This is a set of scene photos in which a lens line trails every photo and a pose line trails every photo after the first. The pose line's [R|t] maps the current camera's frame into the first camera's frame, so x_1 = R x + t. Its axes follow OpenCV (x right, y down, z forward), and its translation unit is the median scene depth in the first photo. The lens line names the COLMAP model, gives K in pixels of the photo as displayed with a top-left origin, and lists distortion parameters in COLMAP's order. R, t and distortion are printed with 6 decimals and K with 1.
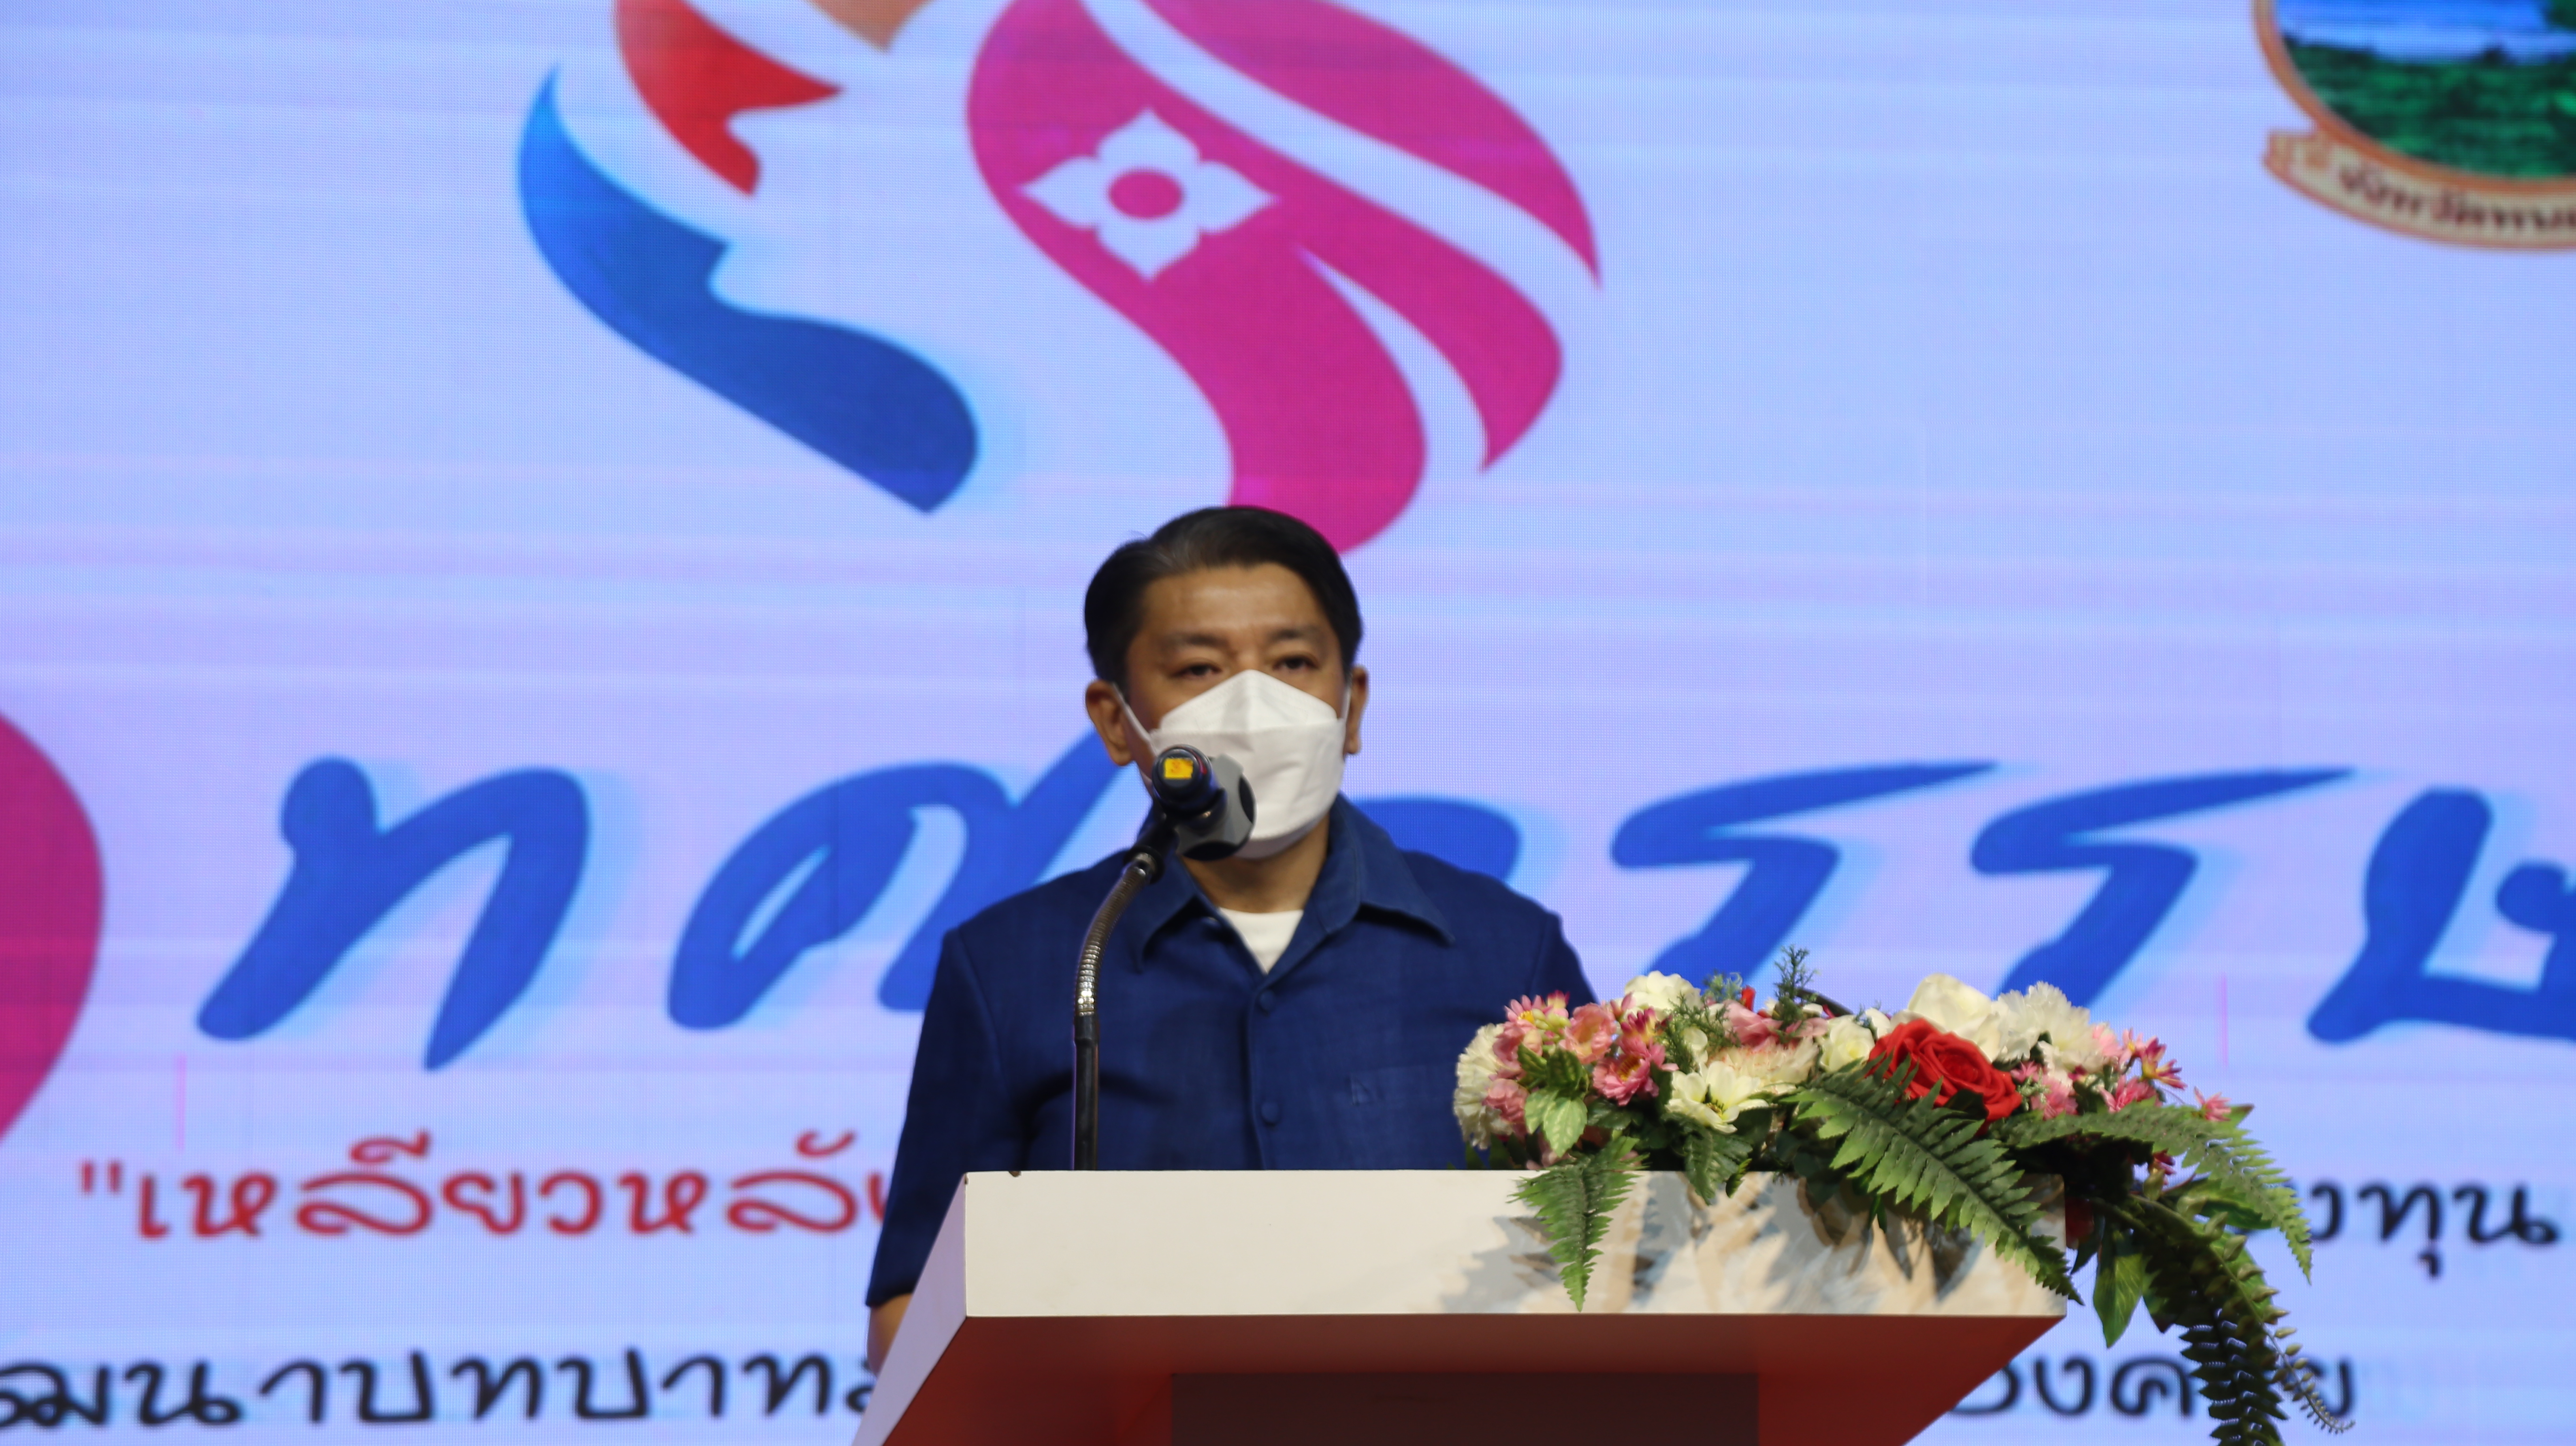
lens RADIAL K [[7150.7, 0, 1275.0], [0, 7150.7, 725.4], [0, 0, 1]] dist [0.649463, 0.176297]
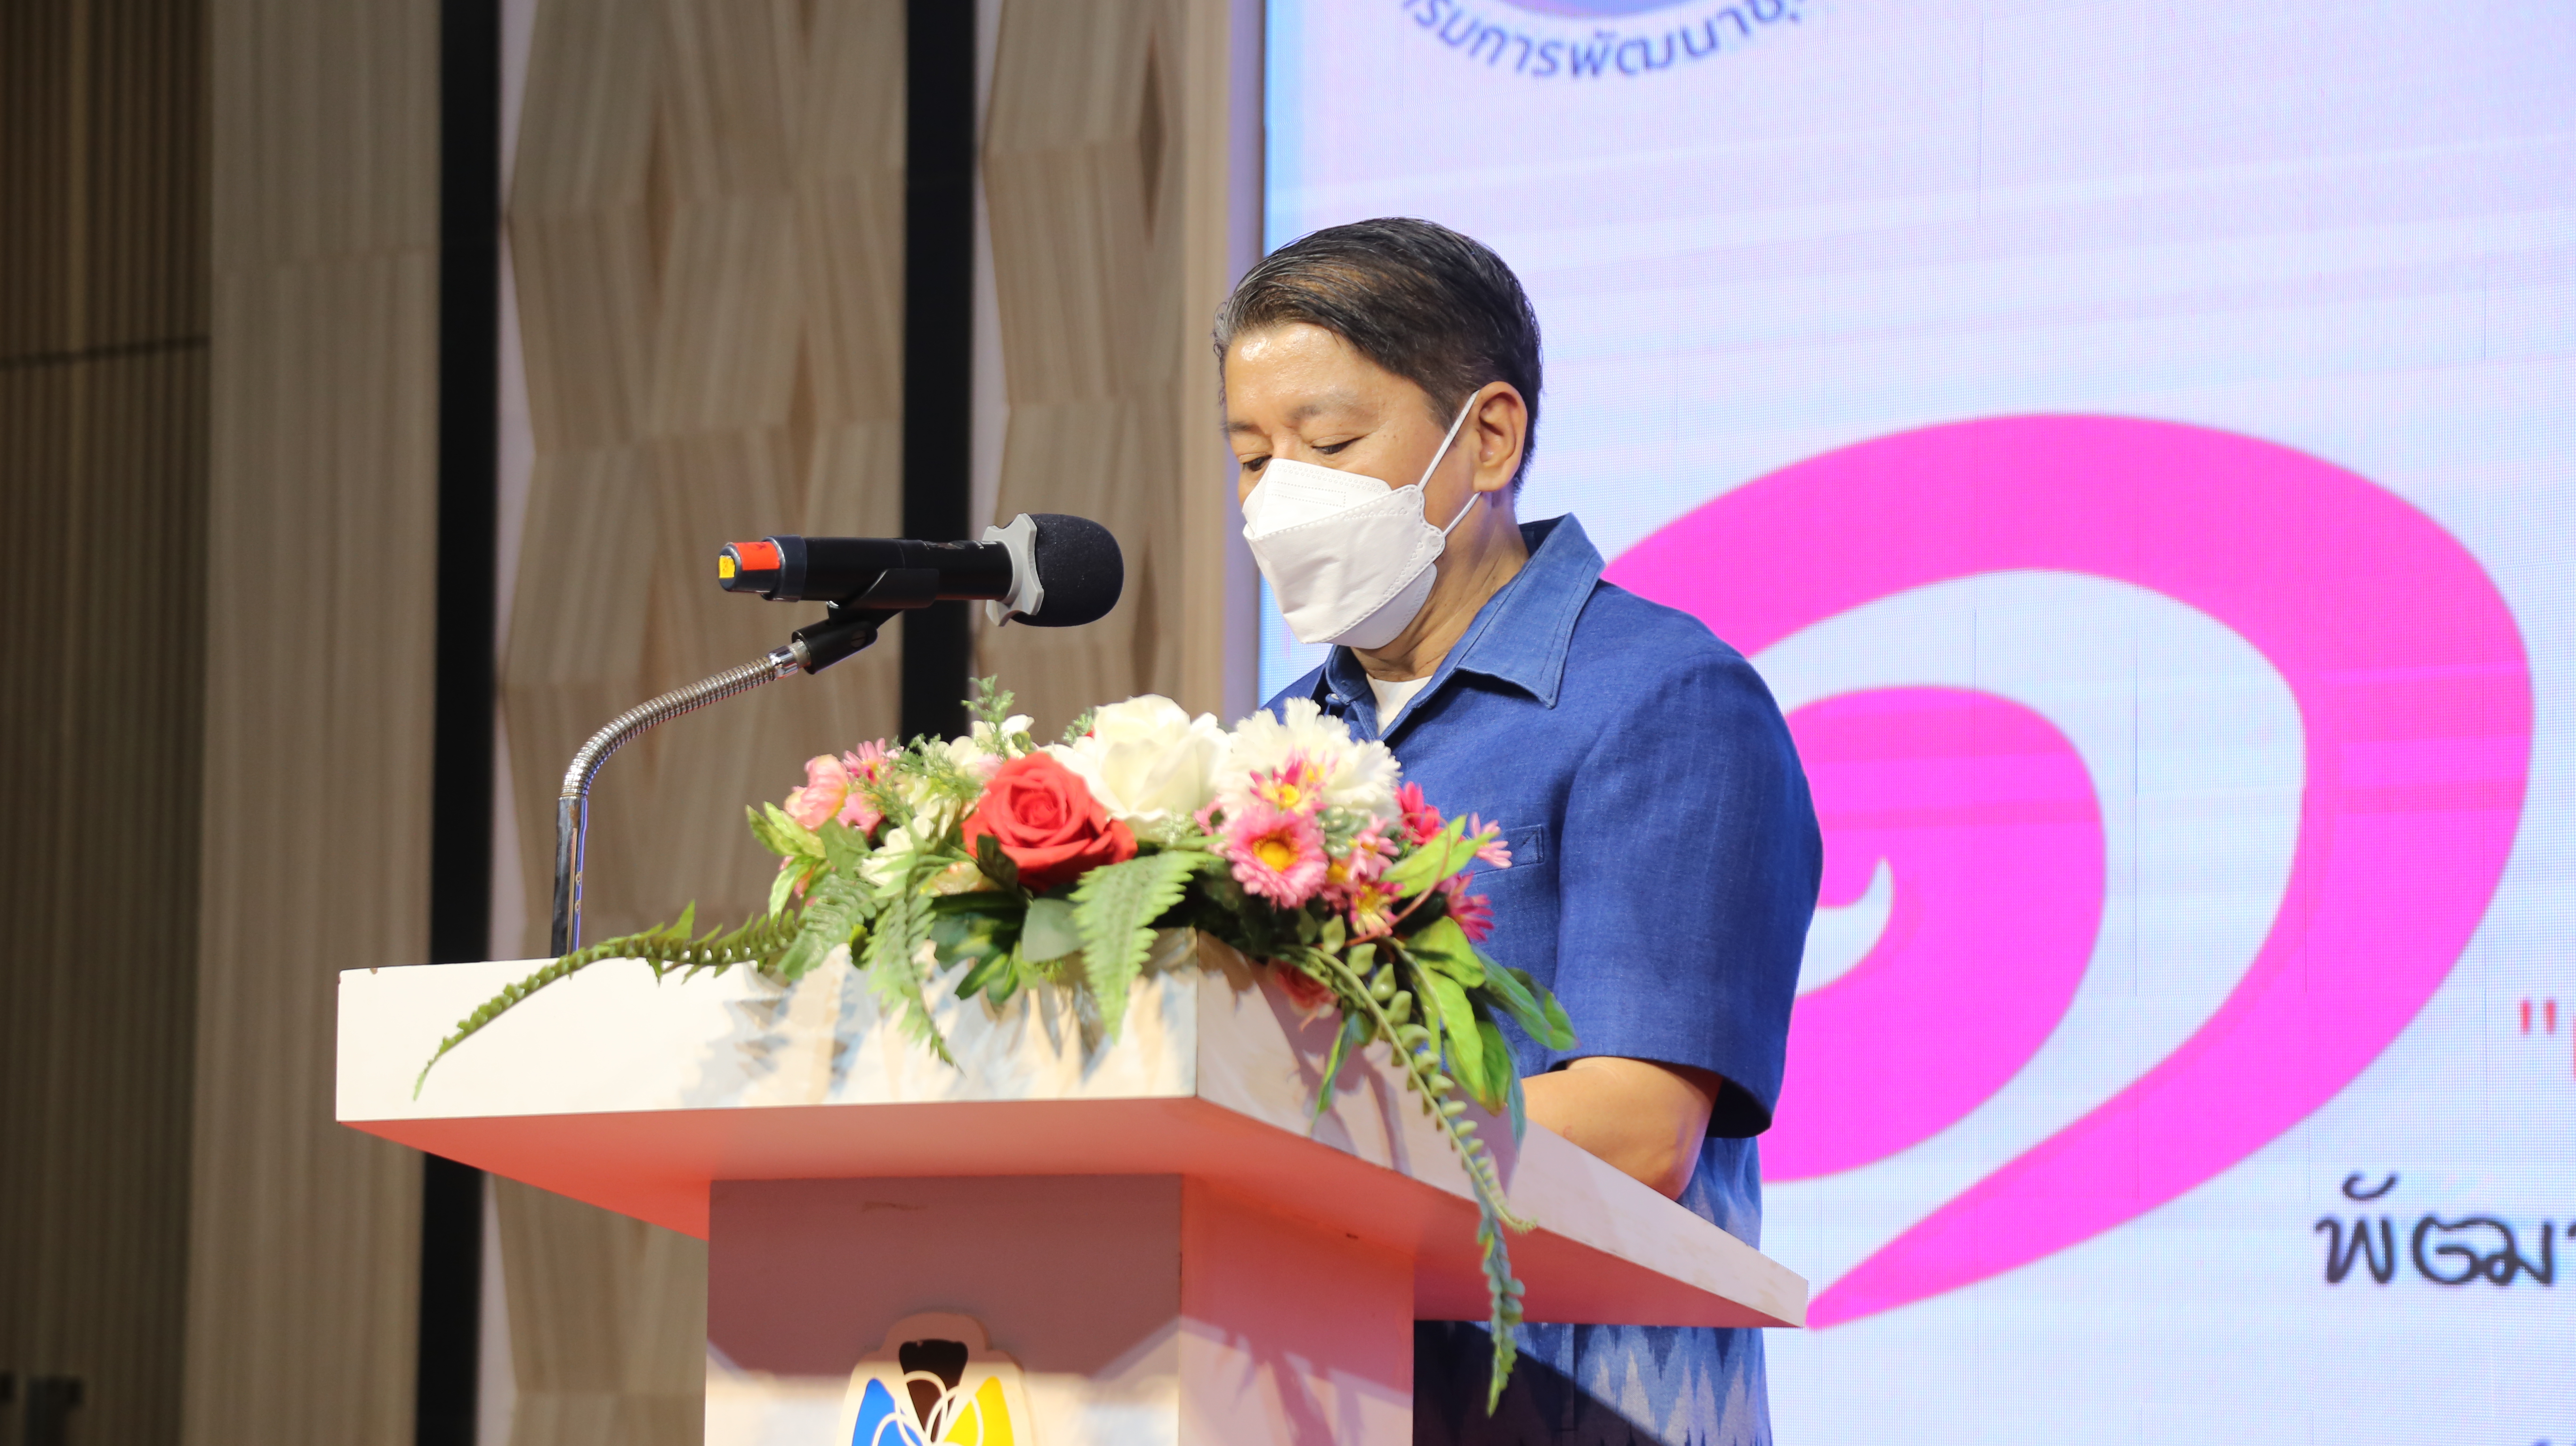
lens RADIAL K [[7266.5, 0, 1277.6], [0, 7266.5, 736.7], [0, 0, 1]] dist [0.618797, 0.704257]
pose [[0.562451, -0.058568, -0.824754, 0.516429], [0.066308, 0.997470, -0.025613, 0.039759], [0.824167, -0.040281, 0.564912, 0.339765]]
